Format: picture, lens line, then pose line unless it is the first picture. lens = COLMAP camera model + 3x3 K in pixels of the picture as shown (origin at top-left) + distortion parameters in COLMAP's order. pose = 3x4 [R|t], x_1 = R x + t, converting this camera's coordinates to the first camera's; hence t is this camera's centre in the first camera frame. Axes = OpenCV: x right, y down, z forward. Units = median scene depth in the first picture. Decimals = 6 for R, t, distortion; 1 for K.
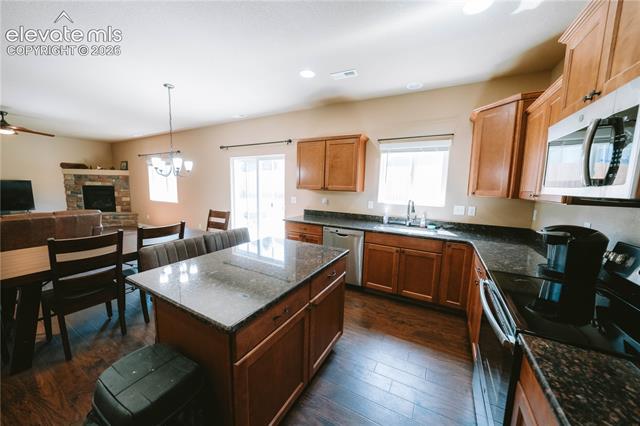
lens RADIAL K [[220.9, 0, 317.4], [0, 220.9, 212.8], [0, 0, 1]] dist [-0.011888, 0.001204]
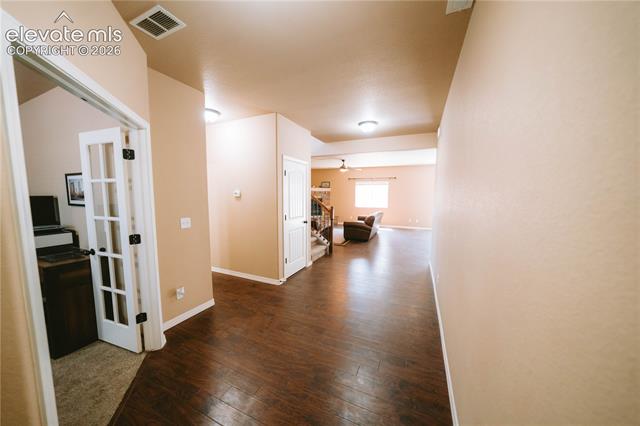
lens RADIAL K [[220.9, 0, 317.1], [0, 220.9, 213.1], [0, 0, 1]] dist [-0.011888, 0.001204]
pose [[0.996944, -0.026819, 0.073377, -1.116128], [0.029195, 0.999077, -0.031505, 0.029082], [-0.072464, 0.033551, 0.996807, -0.543394]]
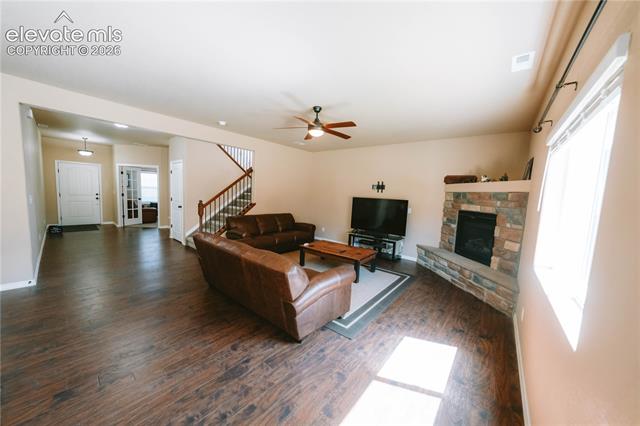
lens RADIAL K [[220.9, 0, 318.3], [0, 220.9, 213.0], [0, 0, 1]] dist [-0.011888, 0.001204]
pose [[-0.172031, 0.059692, -0.983281, -0.407279], [-0.174946, 0.980444, 0.090128, -0.104102], [0.969433, 0.187526, -0.158223, 0.720606]]
